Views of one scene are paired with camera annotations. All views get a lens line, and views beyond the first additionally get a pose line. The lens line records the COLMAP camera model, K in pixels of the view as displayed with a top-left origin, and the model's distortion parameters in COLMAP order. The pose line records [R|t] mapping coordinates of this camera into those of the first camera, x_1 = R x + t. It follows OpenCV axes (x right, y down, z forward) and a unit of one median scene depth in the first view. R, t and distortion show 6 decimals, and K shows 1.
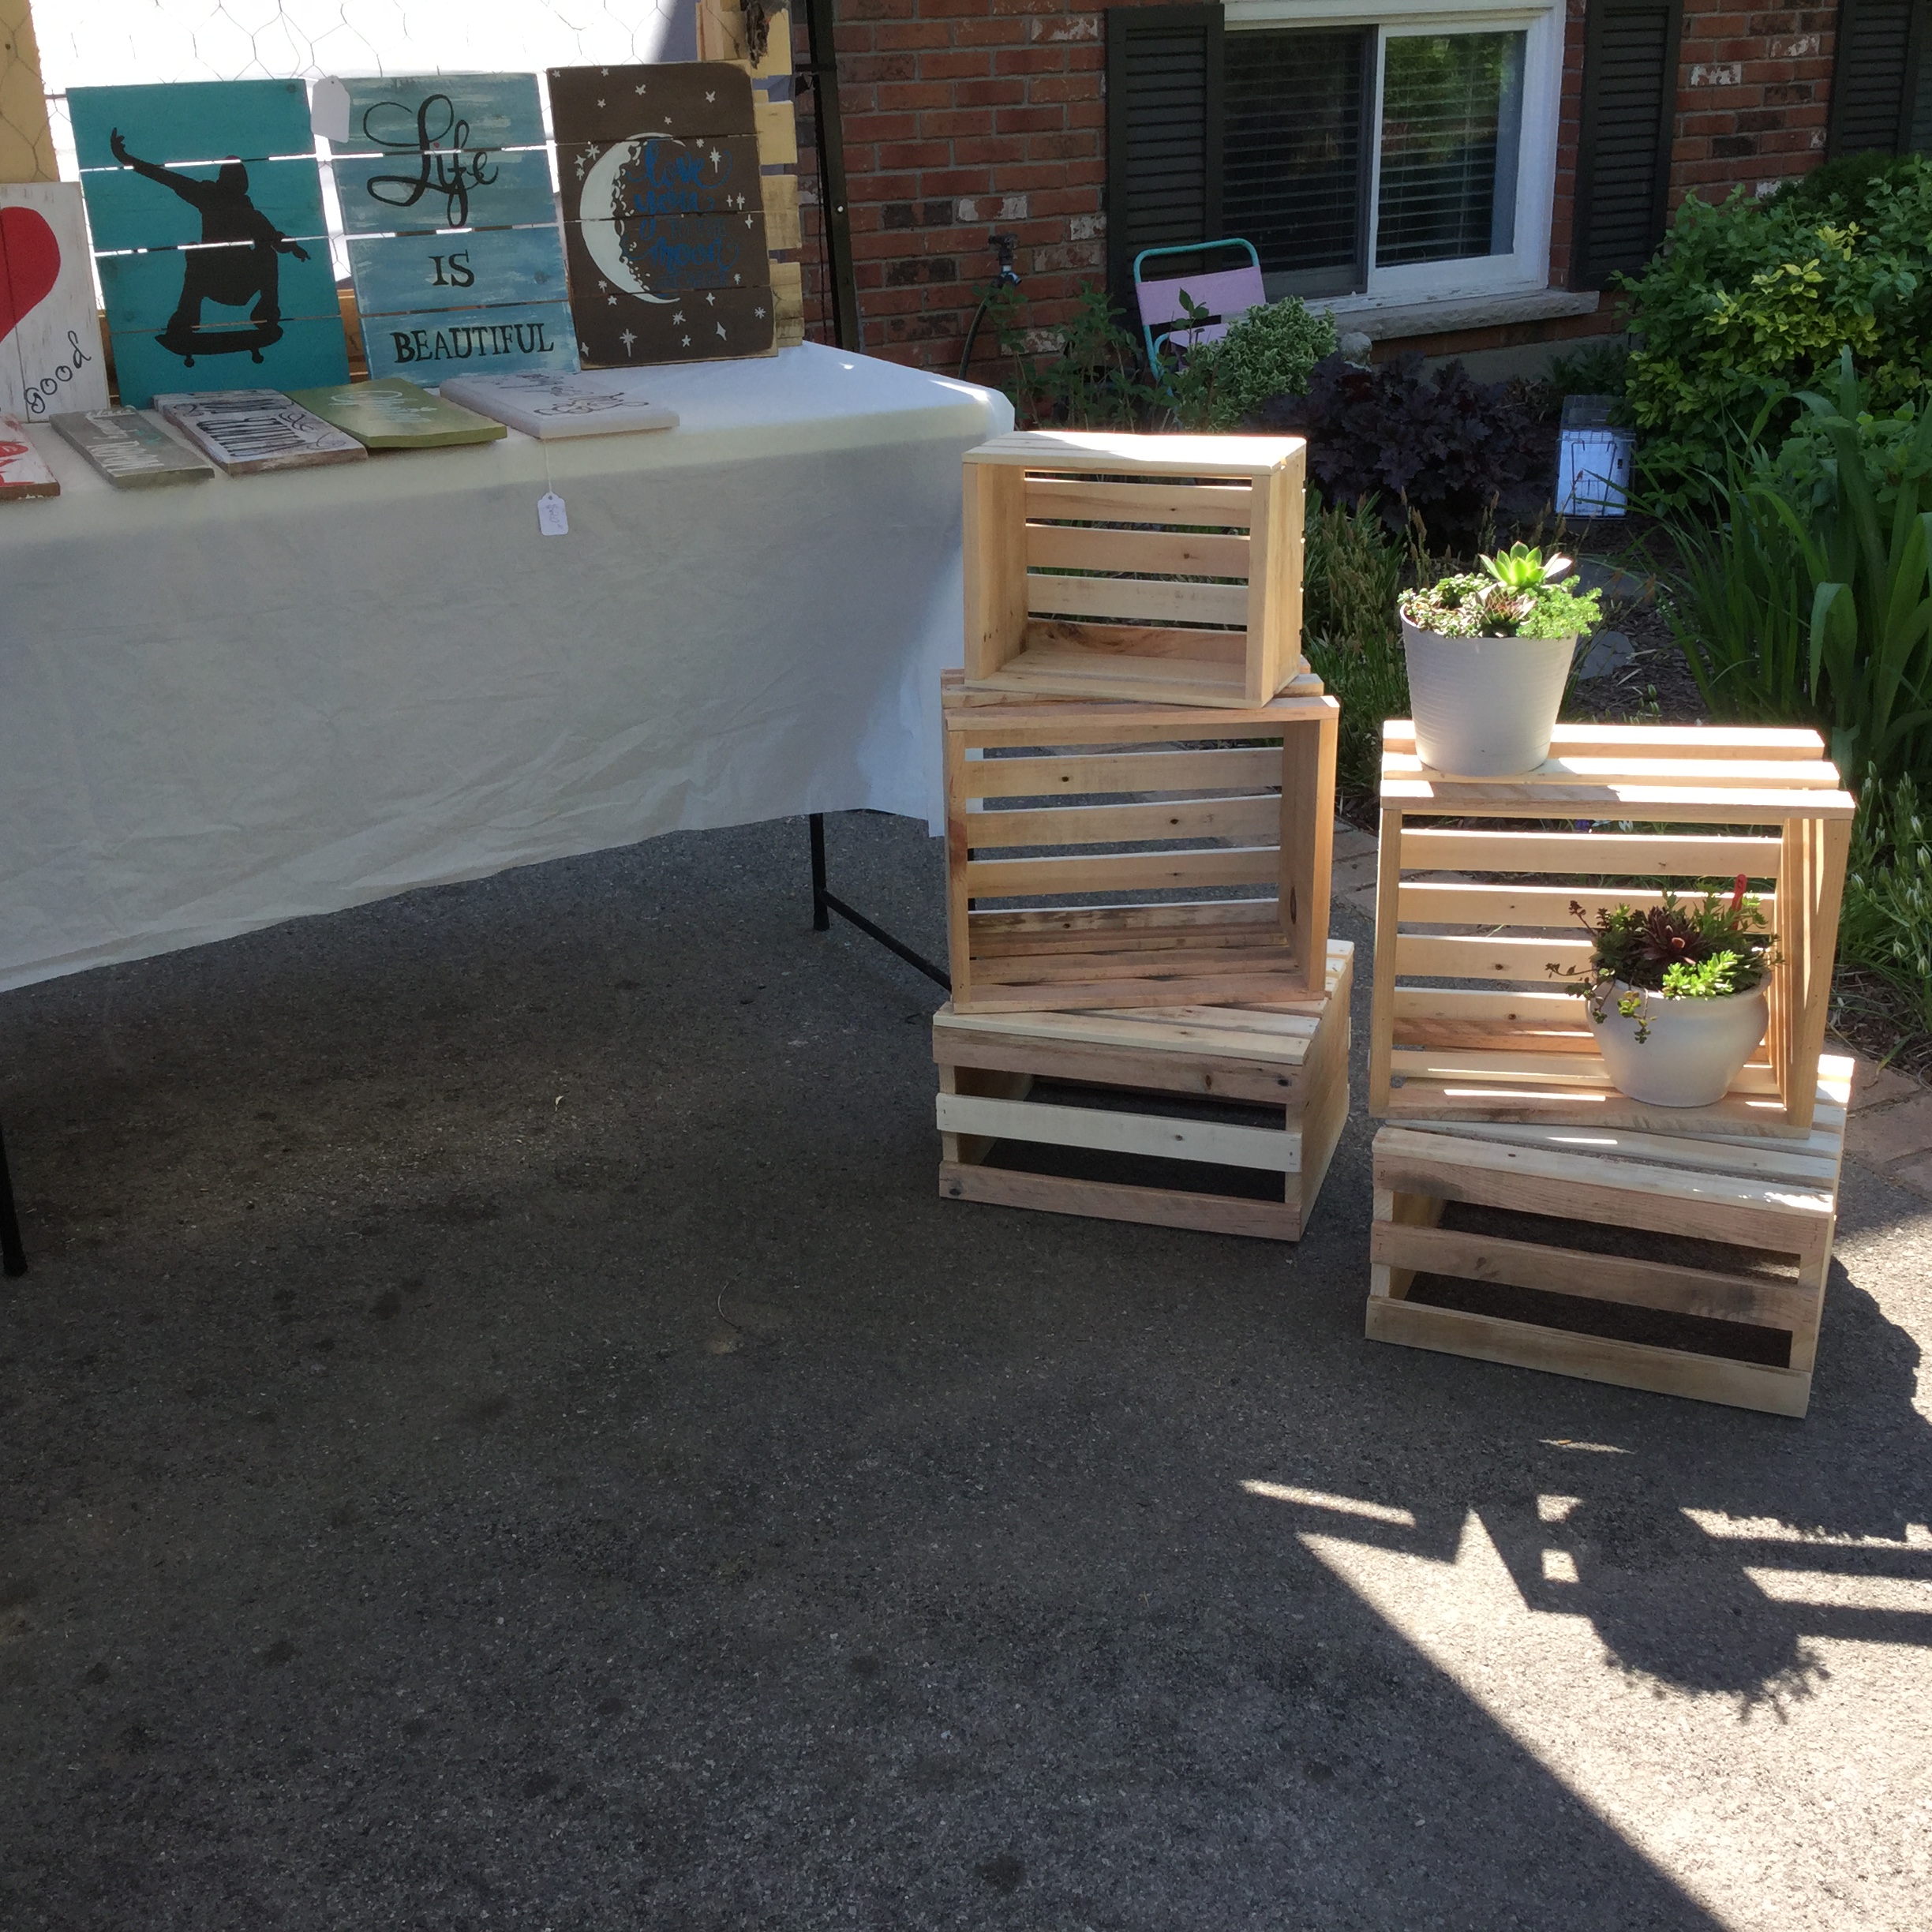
lens RADIAL K [[2290.5, 0, 967.9], [0, 2290.5, 987.1], [0, 0, 1]] dist [0.148544, -0.345779]
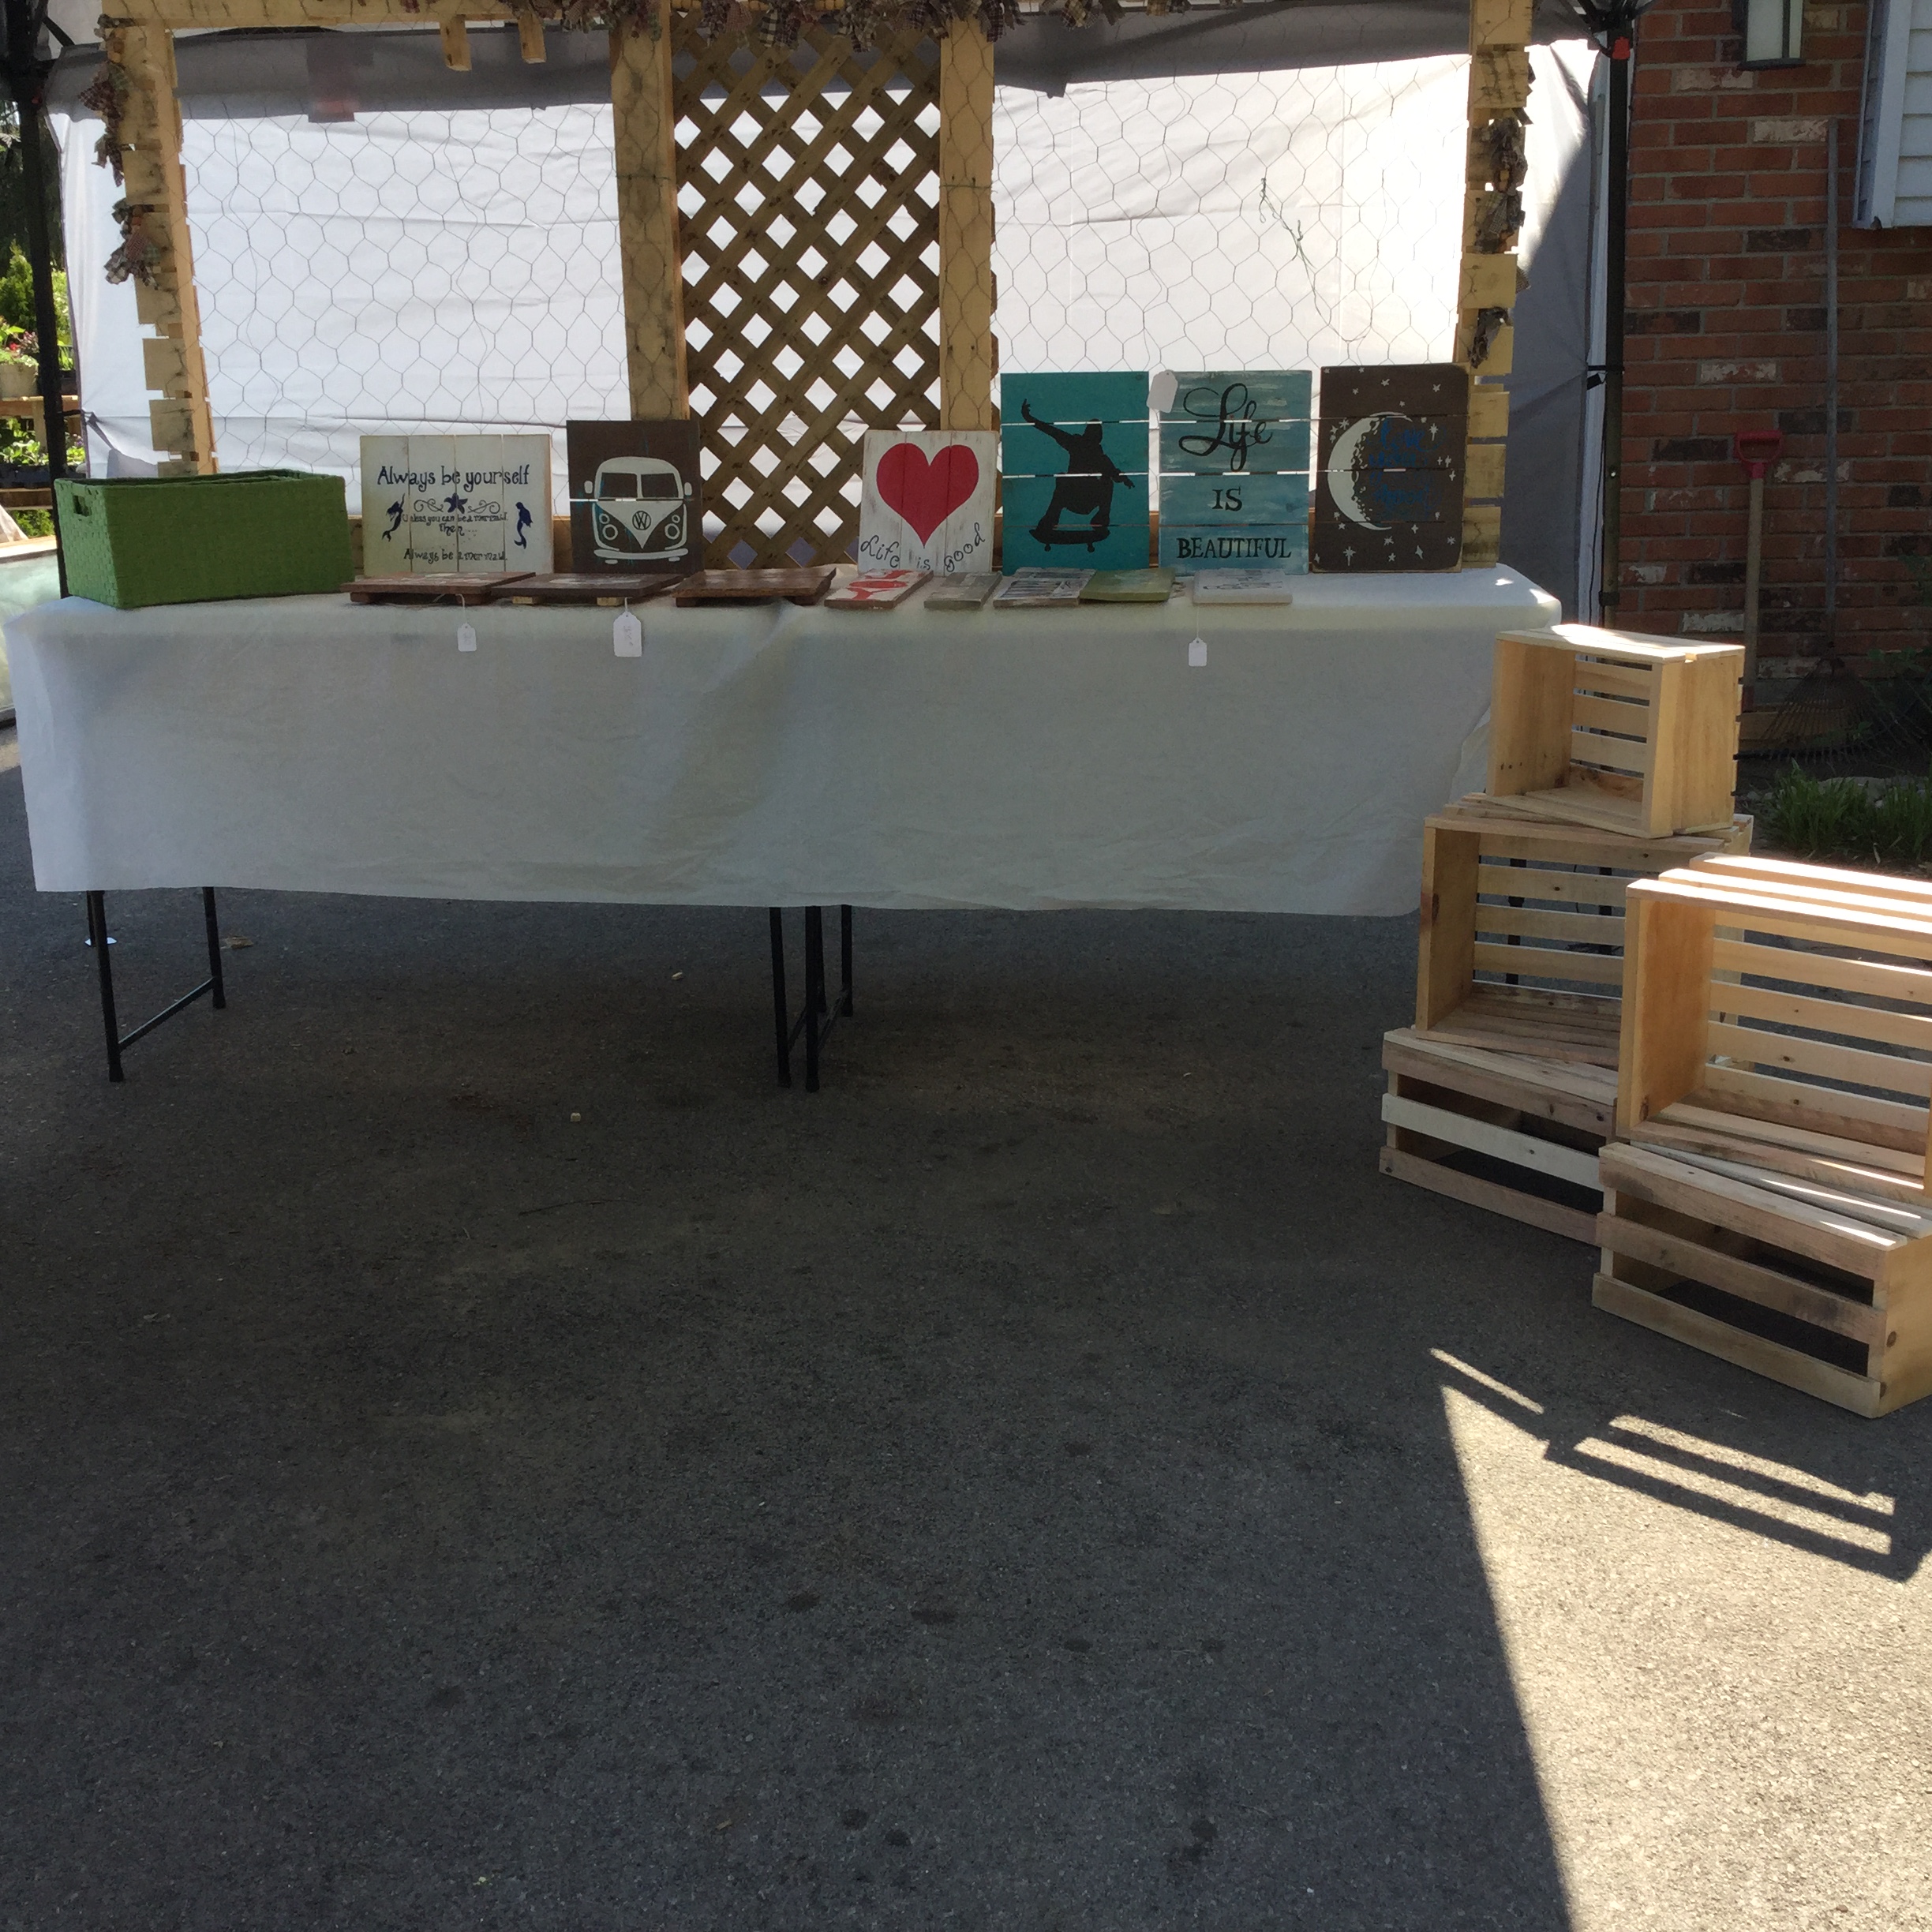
lens RADIAL K [[2290.5, 0, 967.9], [0, 2290.5, 987.1], [0, 0, 1]] dist [0.148544, -0.345779]
pose [[0.839971, 0.160235, -0.518434, 0.448496], [-0.216706, 0.974967, -0.049772, 0.100476], [0.497481, 0.154154, 0.853668, -0.280016]]
